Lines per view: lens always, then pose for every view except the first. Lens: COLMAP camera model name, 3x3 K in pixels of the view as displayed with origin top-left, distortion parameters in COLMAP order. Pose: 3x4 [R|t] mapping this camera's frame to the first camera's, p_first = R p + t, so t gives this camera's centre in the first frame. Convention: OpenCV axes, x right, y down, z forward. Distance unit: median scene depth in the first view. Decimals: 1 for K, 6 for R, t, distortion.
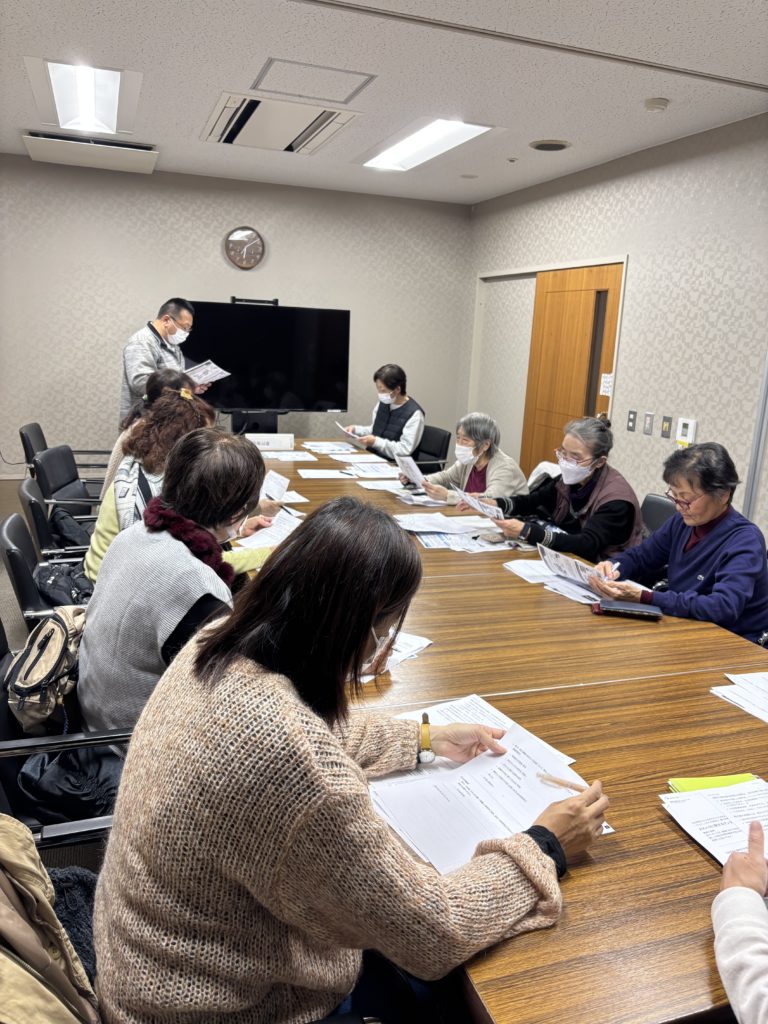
lens RADIAL K [[781.1, 0, 384.0], [0, 781.1, 512.0], [0, 0, 1]] dist [0.005675, 0.001635]
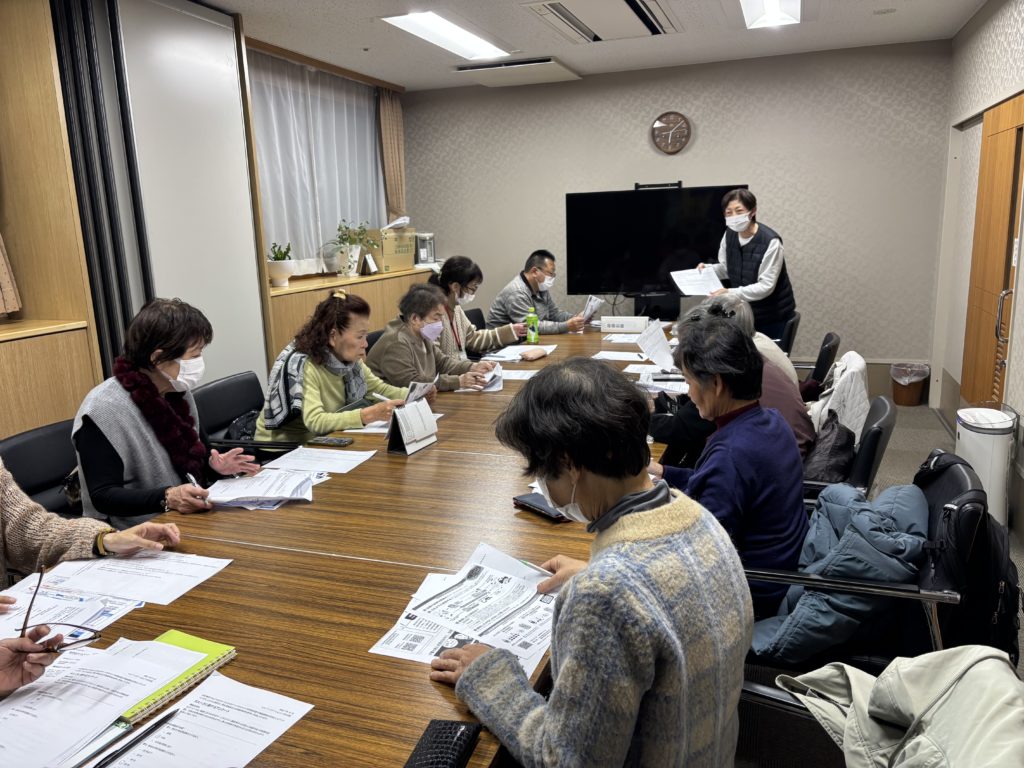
lens RADIAL K [[781.1, 0, 512.0], [0, 781.1, 384.0], [0, 0, 1]] dist [0.005675, 0.001635]
pose [[0.776080, 0.058317, -0.627932, 0.318006], [-0.070311, 0.997509, 0.005741, -0.006986], [0.626703, 0.039695, 0.778247, 0.103399]]
